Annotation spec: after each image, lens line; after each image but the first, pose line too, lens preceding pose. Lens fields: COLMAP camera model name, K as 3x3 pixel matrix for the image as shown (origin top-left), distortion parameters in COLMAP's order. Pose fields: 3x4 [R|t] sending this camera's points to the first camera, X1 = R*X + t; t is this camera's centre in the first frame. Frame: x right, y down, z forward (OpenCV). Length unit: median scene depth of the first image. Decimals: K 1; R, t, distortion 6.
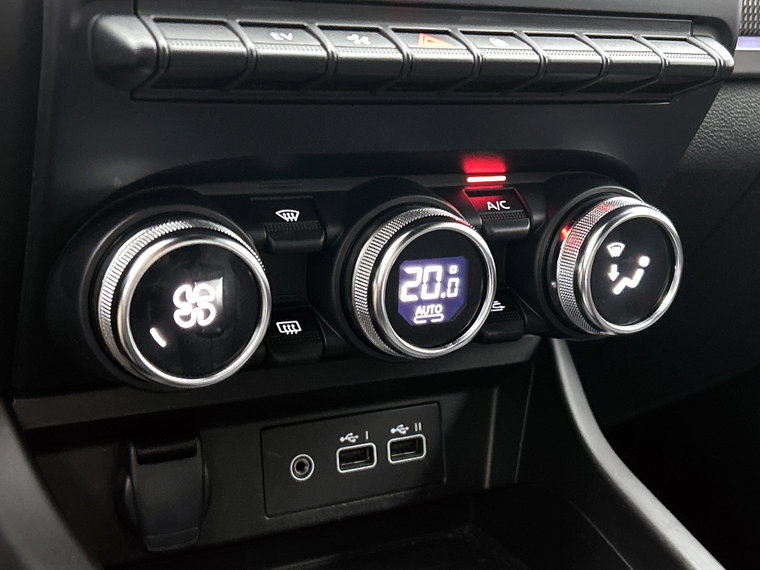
lens RADIAL K [[1072.8, 0, 380.0], [0, 1072.8, 285.0], [0, 0, 1]] dist [0.024428, -0.036967]
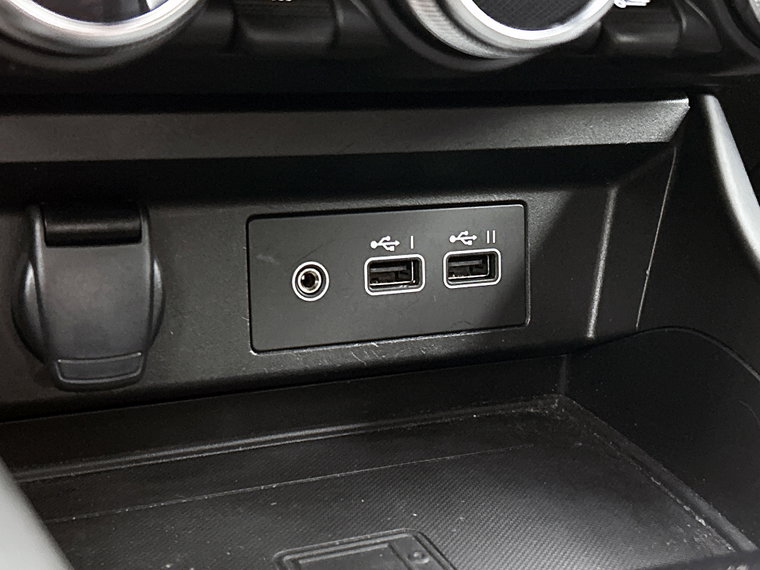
lens RADIAL K [[1294.1, 0, 380.0], [0, 1294.1, 285.0], [0, 0, 1]] dist [0.082033, -0.041584]
pose [[0.997648, 0.046034, -0.050792, 0.009442], [-0.041562, 0.995442, 0.085840, 0.099655], [0.054512, -0.083527, 0.995013, 0.213464]]
